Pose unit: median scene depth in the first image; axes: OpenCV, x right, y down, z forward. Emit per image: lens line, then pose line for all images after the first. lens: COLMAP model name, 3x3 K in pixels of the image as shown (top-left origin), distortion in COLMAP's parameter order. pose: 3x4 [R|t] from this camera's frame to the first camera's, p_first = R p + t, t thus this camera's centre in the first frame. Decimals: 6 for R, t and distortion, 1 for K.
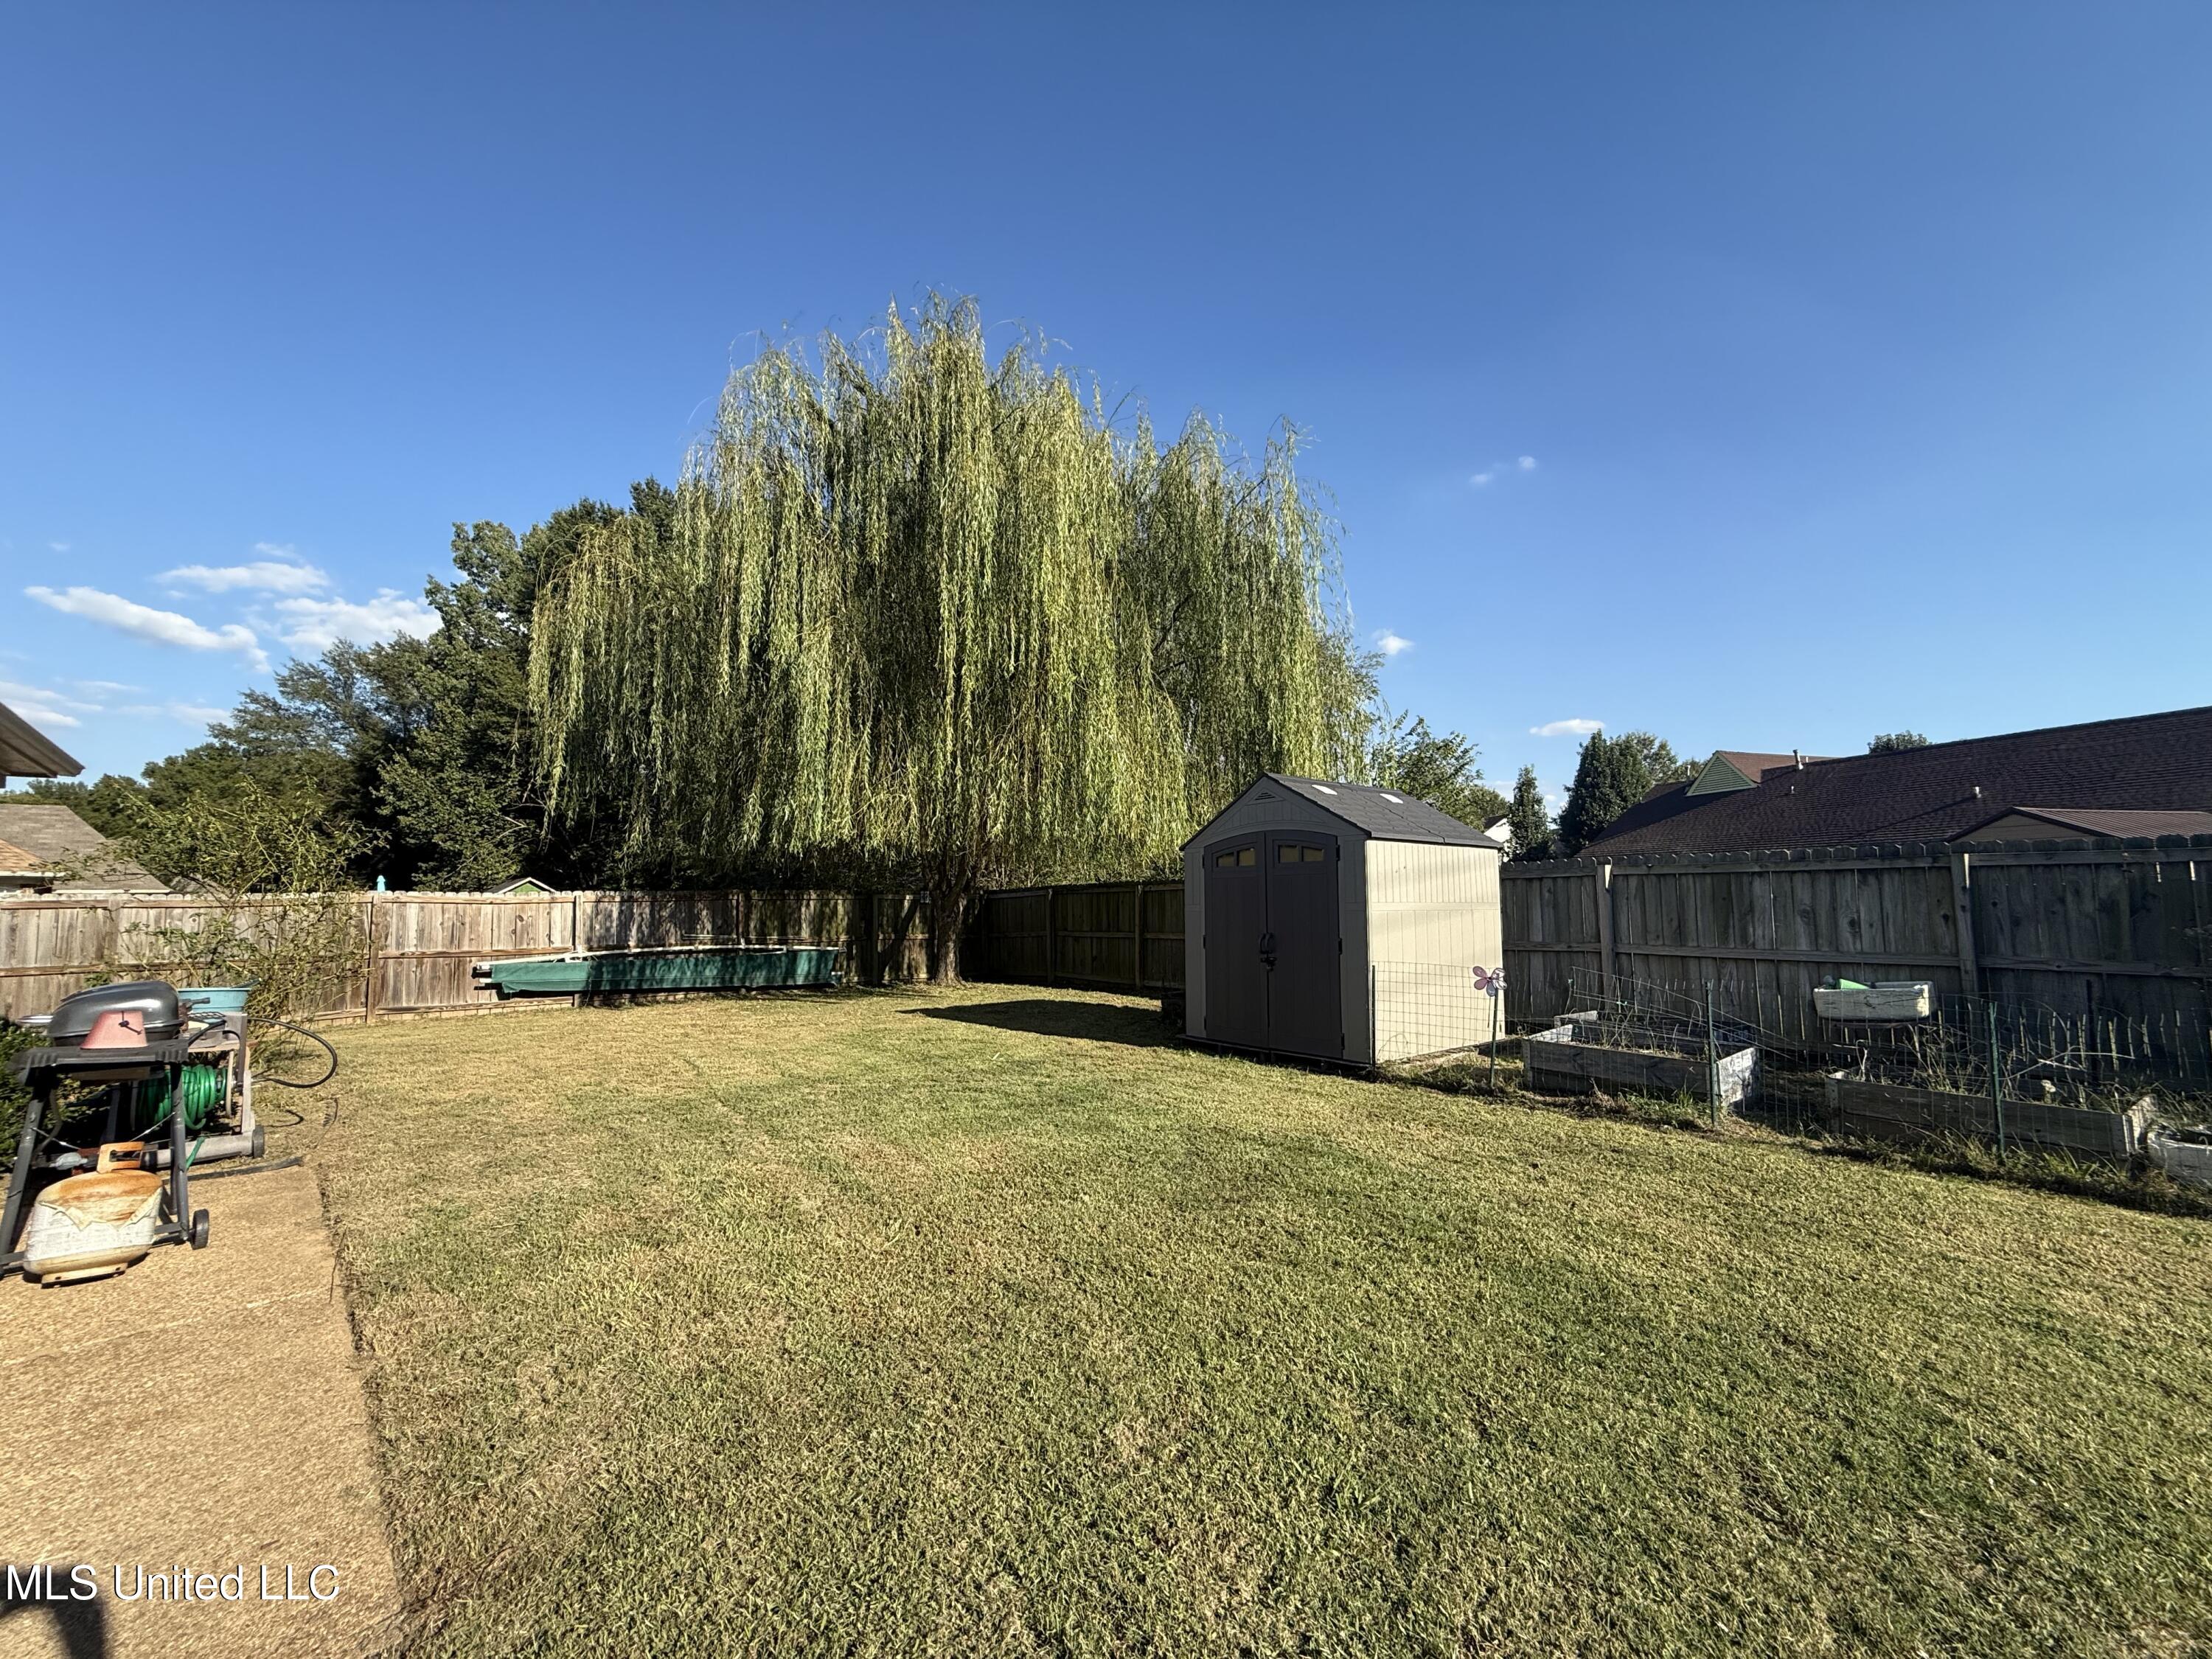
lens RADIAL K [[883.3, 0, 1105.6], [0, 883.3, 836.0], [0, 0, 1]] dist [-0.002134, 0.001191]
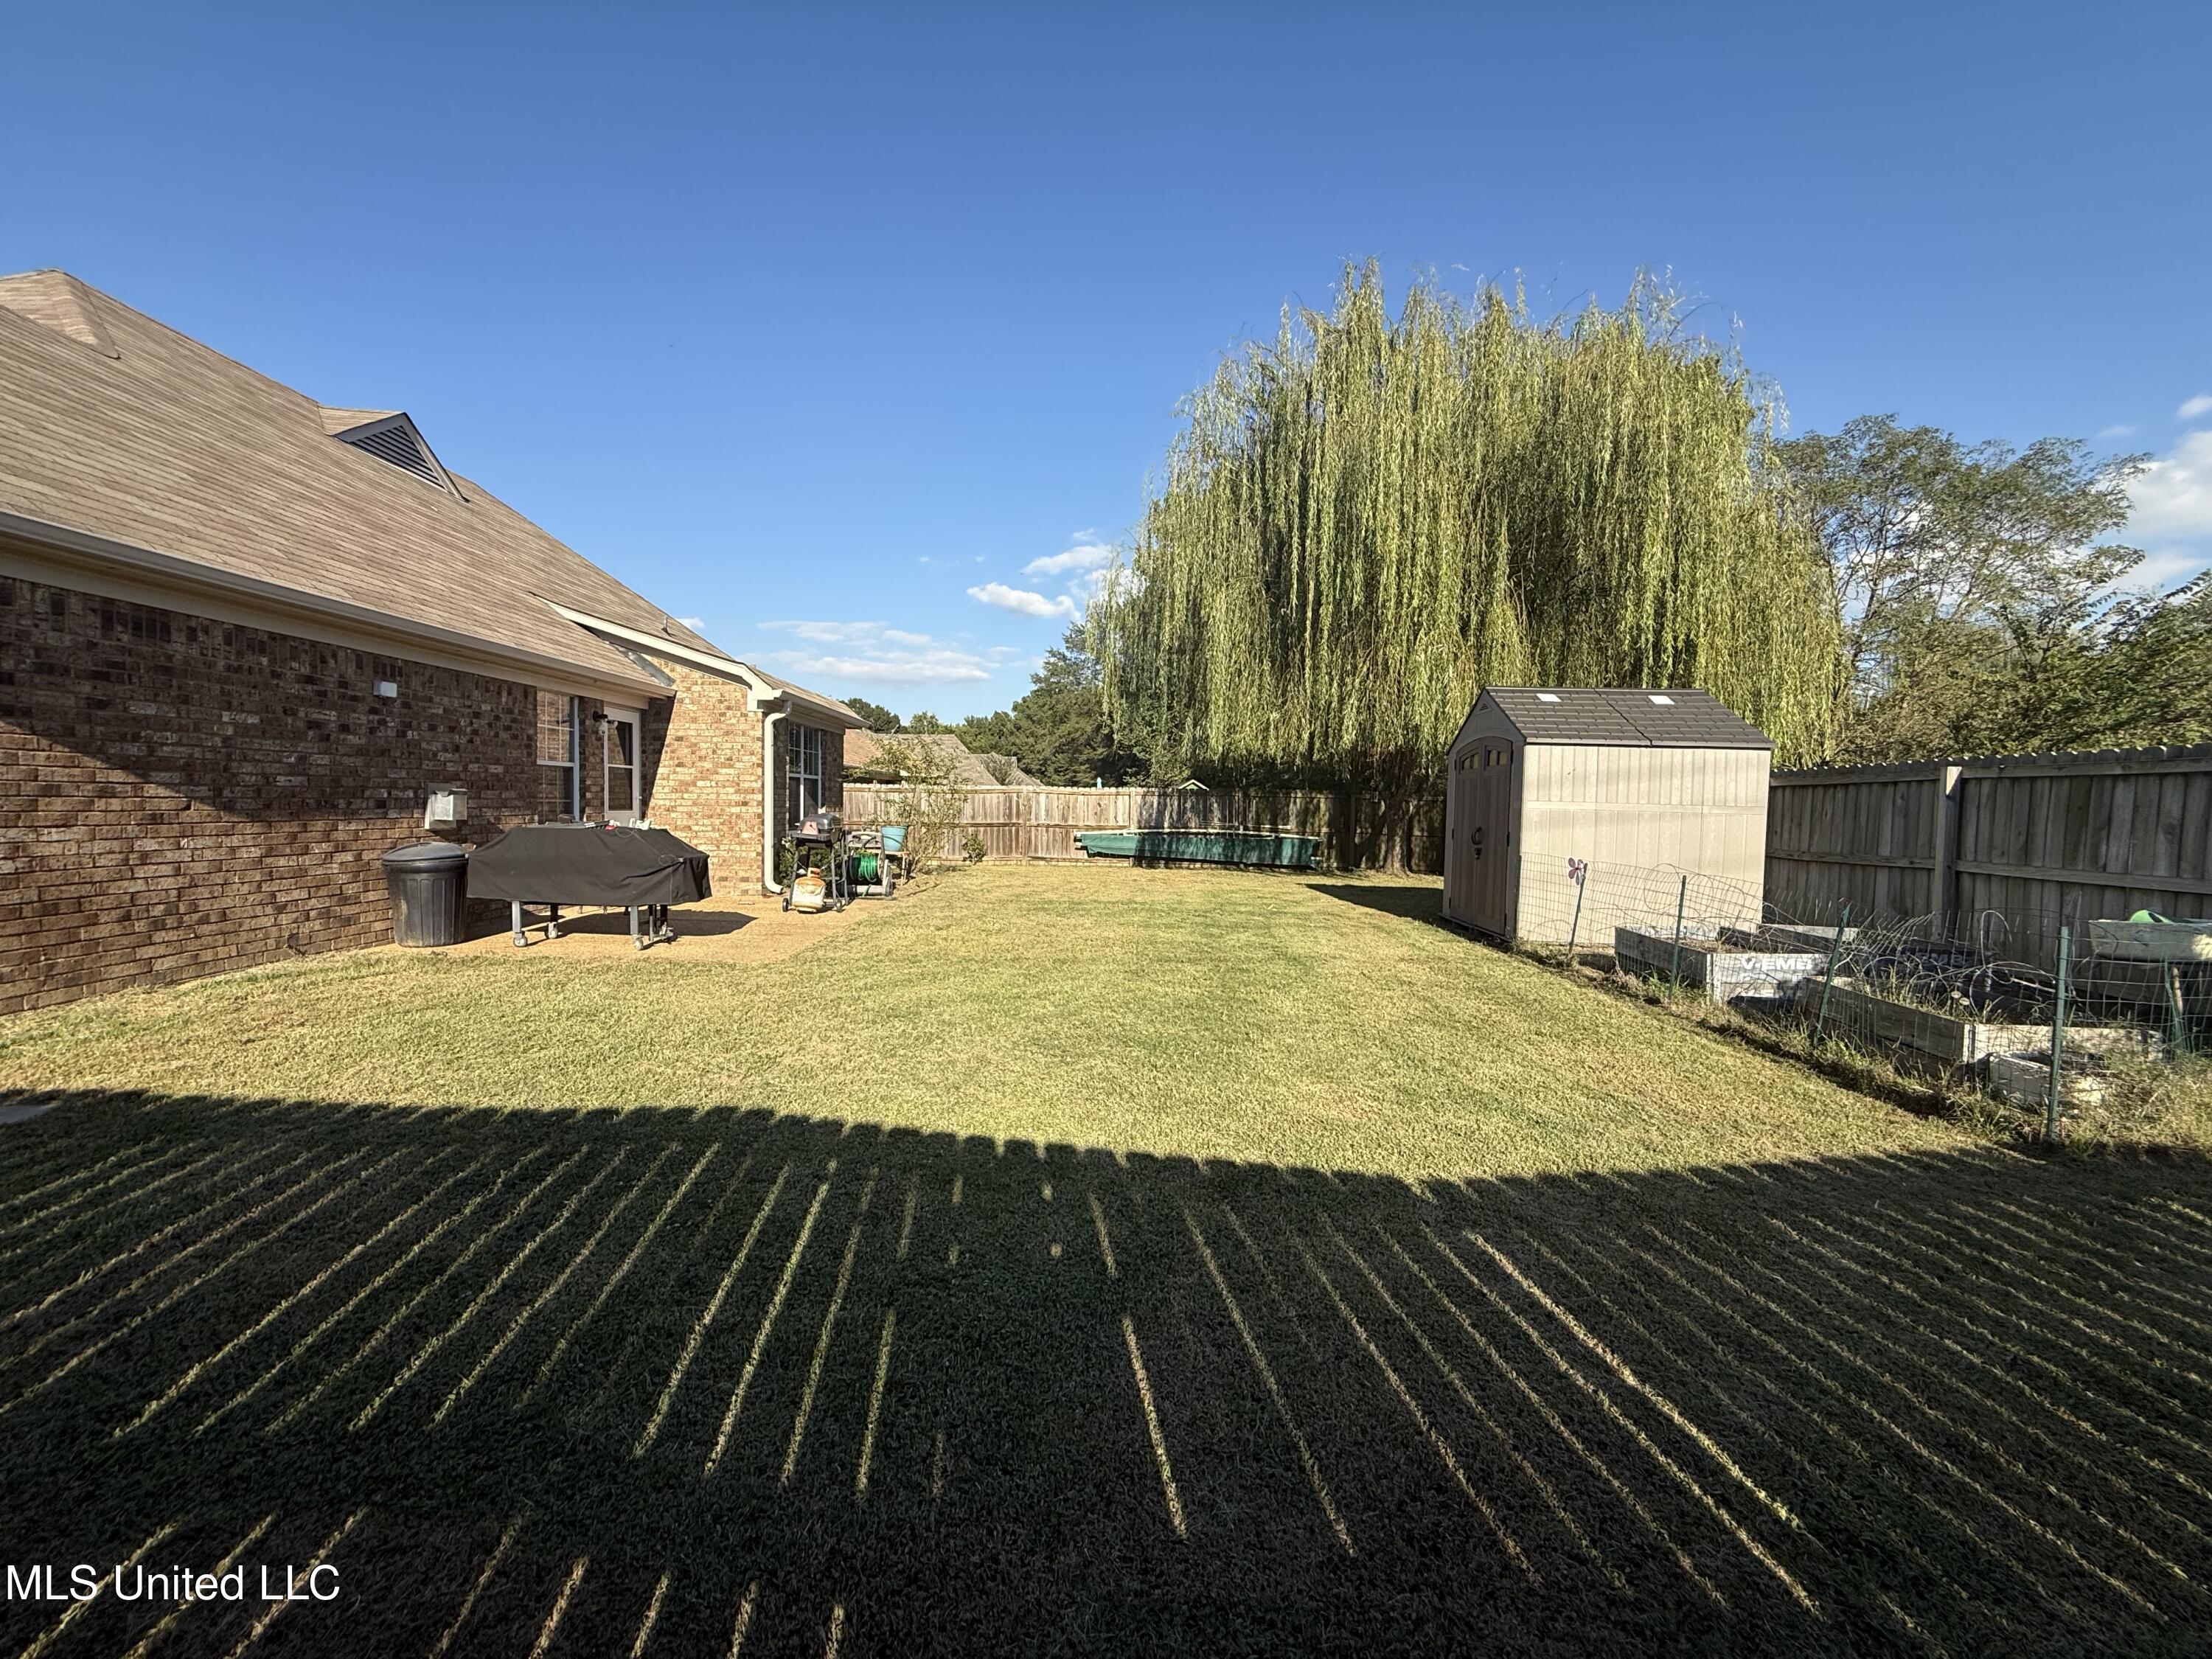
lens RADIAL K [[883.3, 0, 1101.0], [0, 883.3, 827.4], [0, 0, 1]] dist [-0.002134, 0.001191]
pose [[0.736284, 0.042325, -0.675347, 0.363799], [0.024026, 0.995777, 0.088600, -0.002152], [0.676245, -0.081461, 0.732159, -0.108116]]
